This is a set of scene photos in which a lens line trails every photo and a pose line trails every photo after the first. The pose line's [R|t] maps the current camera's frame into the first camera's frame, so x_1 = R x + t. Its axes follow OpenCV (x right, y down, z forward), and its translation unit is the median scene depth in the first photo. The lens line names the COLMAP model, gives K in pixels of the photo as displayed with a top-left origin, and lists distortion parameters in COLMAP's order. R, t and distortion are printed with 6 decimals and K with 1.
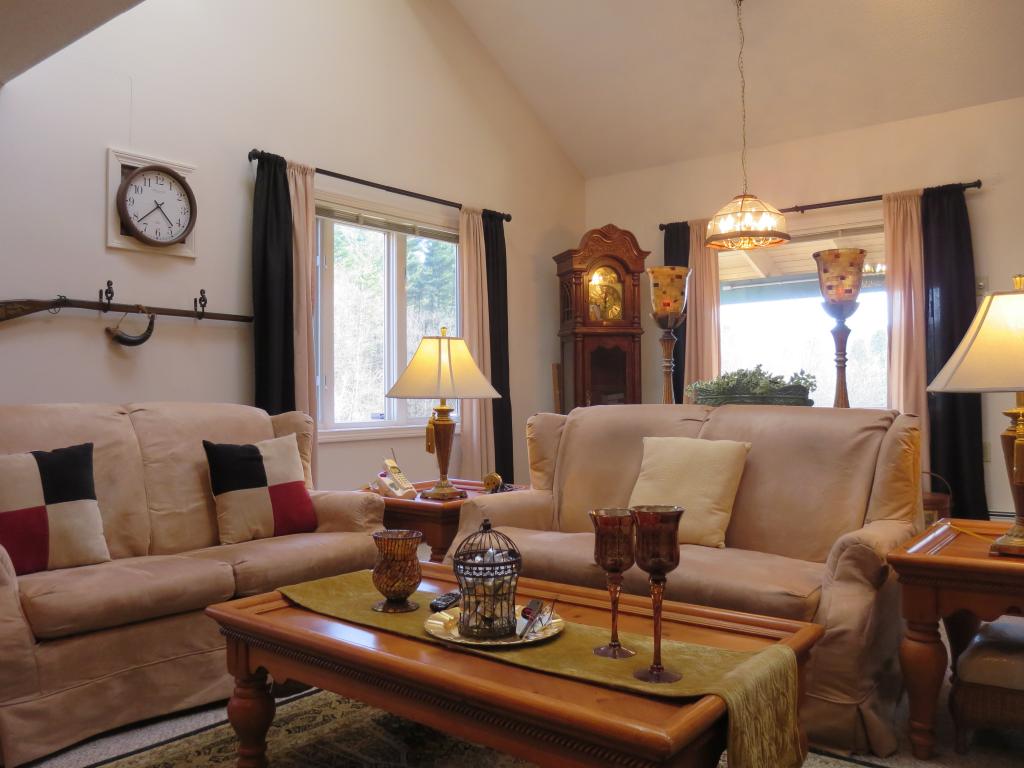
lens RADIAL K [[834.6, 0, 513.9], [0, 834.6, 387.7], [0, 0, 1]] dist [-0.092817, 0.050300]
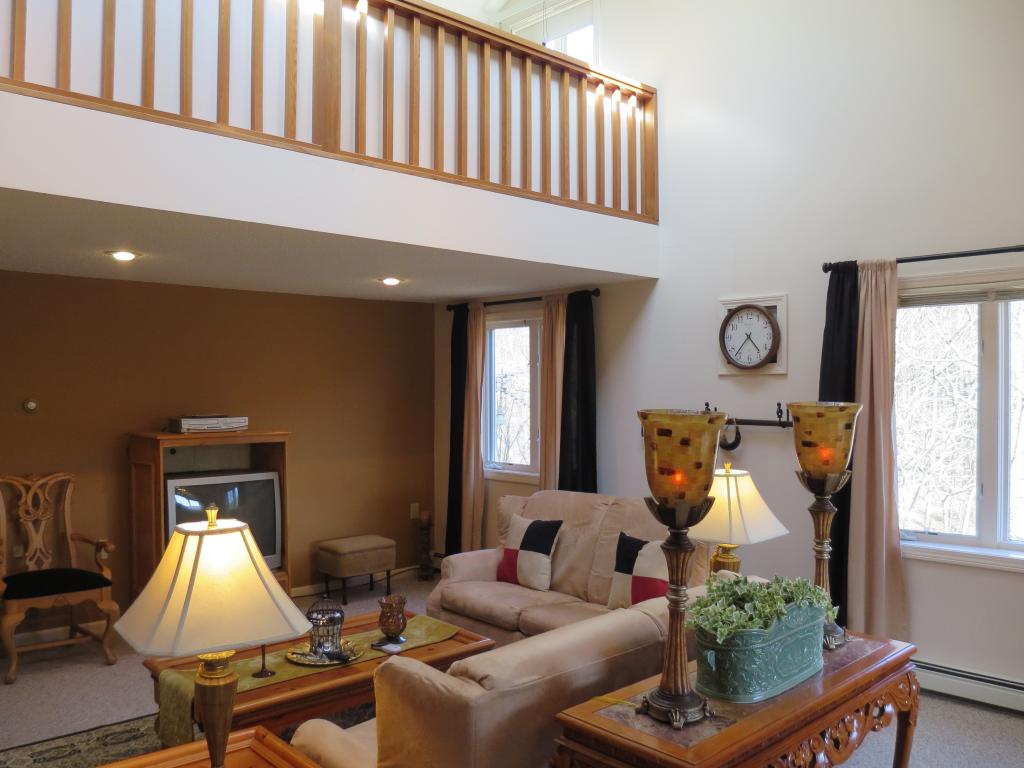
lens RADIAL K [[834.6, 0, 513.3], [0, 834.6, 382.2], [0, 0, 1]] dist [-0.092817, 0.050300]
pose [[-0.173463, 0.002880, -0.984836, 0.852972], [0.009700, 0.999952, 0.001216, -0.158360], [0.984793, -0.009342, -0.173483, 0.865981]]
